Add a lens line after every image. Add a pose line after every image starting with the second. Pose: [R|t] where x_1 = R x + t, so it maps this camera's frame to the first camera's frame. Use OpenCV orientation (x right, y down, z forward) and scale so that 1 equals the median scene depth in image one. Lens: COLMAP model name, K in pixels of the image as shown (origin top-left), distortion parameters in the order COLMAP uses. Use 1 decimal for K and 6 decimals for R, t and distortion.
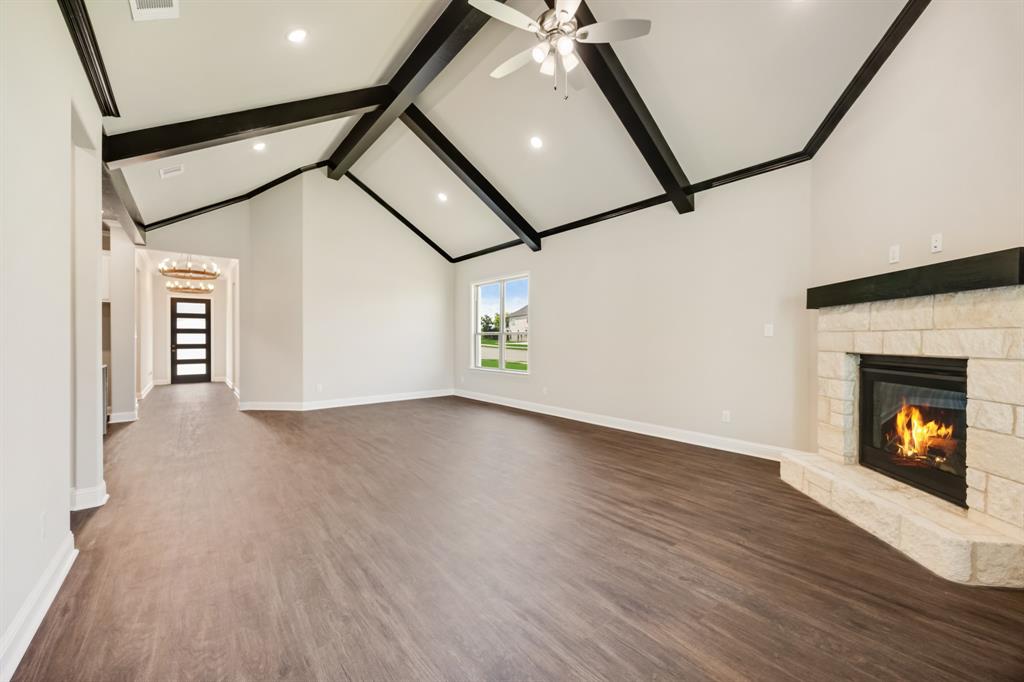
lens RADIAL K [[399.1, 0, 512.0], [0, 399.1, 341.0], [0, 0, 1]] dist [-0.000735, 0.000078]
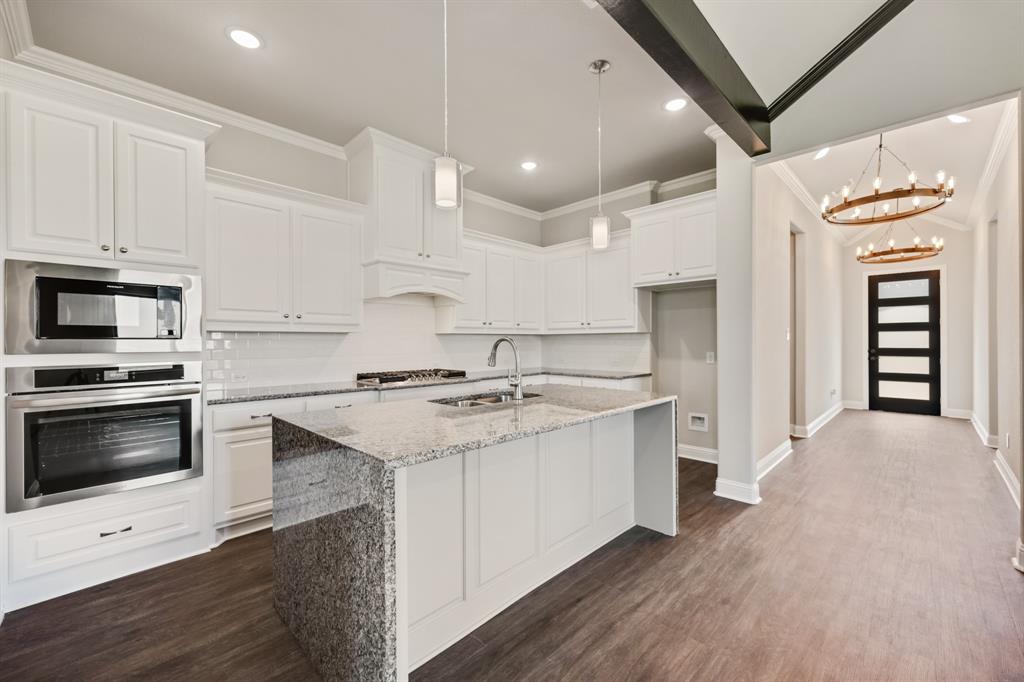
lens RADIAL K [[413.0, 0, 510.5], [0, 413.0, 344.3], [0, 0, 1]] dist [0.001765, 0.000215]
pose [[0.106991, 0.004374, -0.994250, -0.247914], [0.003973, 0.999980, 0.004827, -0.003941], [0.994252, -0.004466, 0.106971, 0.347597]]
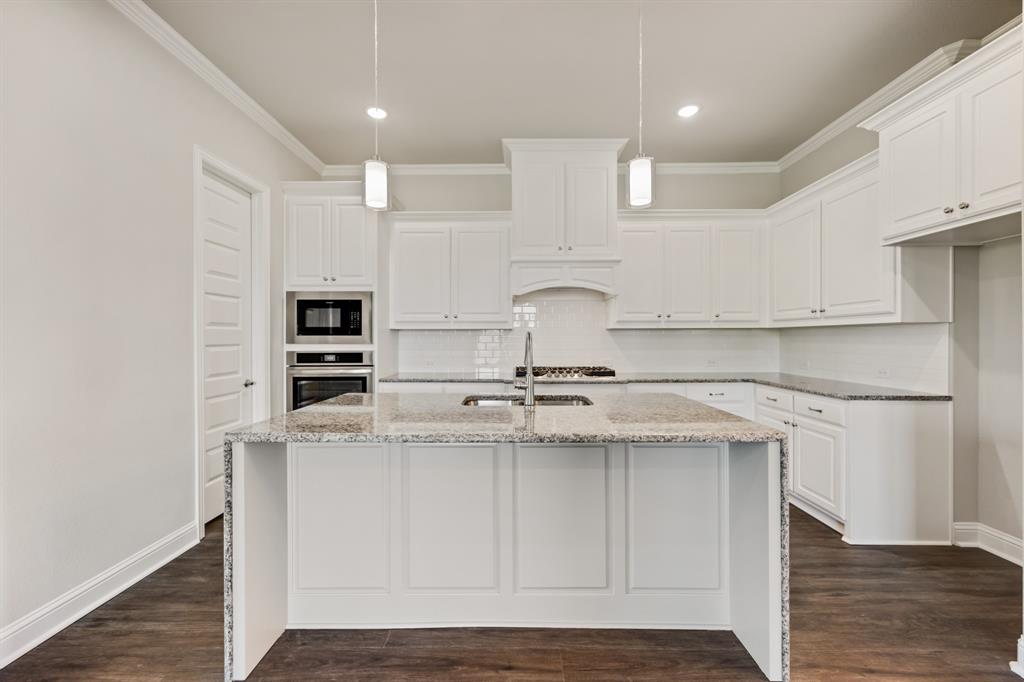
lens RADIAL K [[399.1, 0, 512.0], [0, 399.1, 341.0], [0, 0, 1]] dist [-0.000735, 0.000078]
pose [[-0.638103, 0.005260, -0.769933, -0.320348], [-0.000245, 0.999975, 0.007035, -0.004156], [0.769951, 0.004678, -0.638086, 0.484614]]
